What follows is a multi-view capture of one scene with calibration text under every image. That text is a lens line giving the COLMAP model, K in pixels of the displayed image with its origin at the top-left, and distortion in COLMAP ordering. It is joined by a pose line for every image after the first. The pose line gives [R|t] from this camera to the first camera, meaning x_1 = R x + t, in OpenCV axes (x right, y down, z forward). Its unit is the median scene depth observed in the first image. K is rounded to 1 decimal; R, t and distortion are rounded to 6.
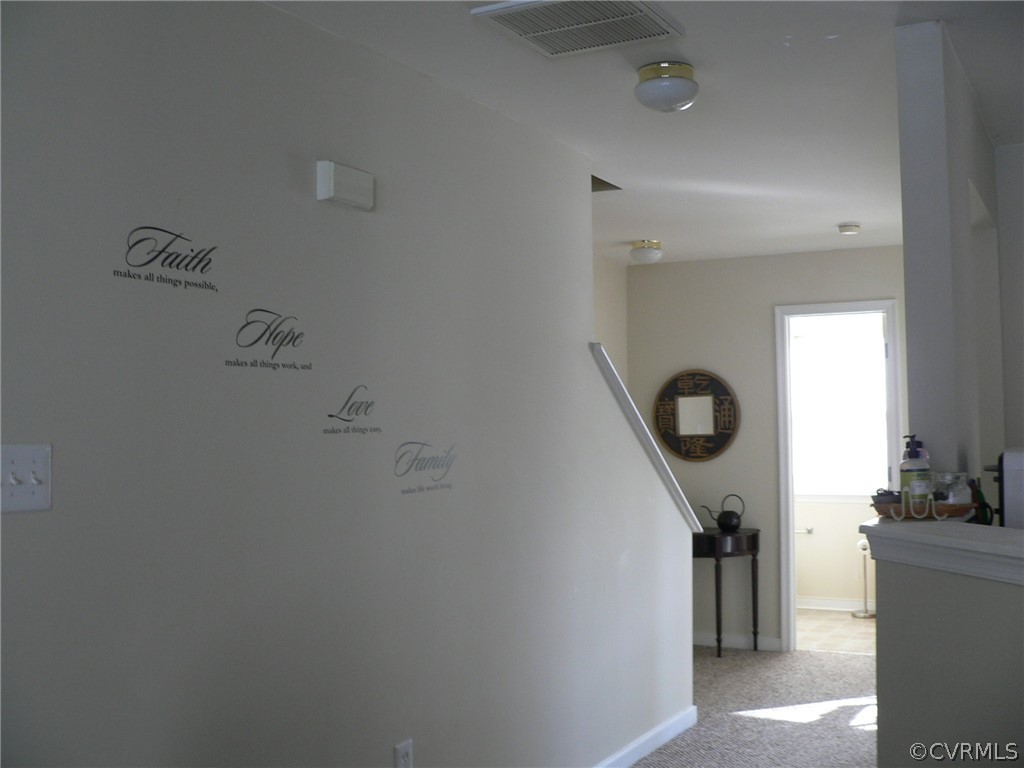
lens RADIAL K [[1068.8, 0, 512.5], [0, 1068.8, 387.4], [0, 0, 1]] dist [-0.003232, 0.000000]
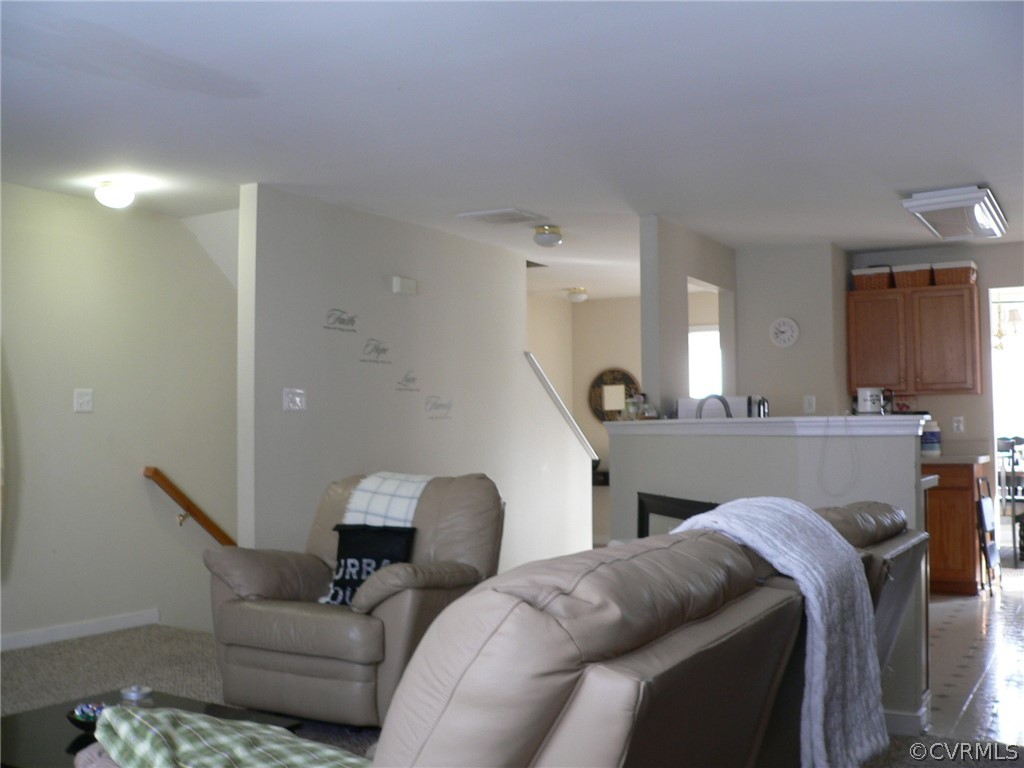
lens RADIAL K [[1068.8, 0, 511.5], [0, 1068.8, 381.3], [0, 0, 1]] dist [-0.003232, 0.000000]
pose [[0.999803, -0.000482, -0.019852, 0.124403], [0.000252, 0.999933, -0.011584, 0.048673], [0.019857, 0.011576, 0.999736, -1.335204]]
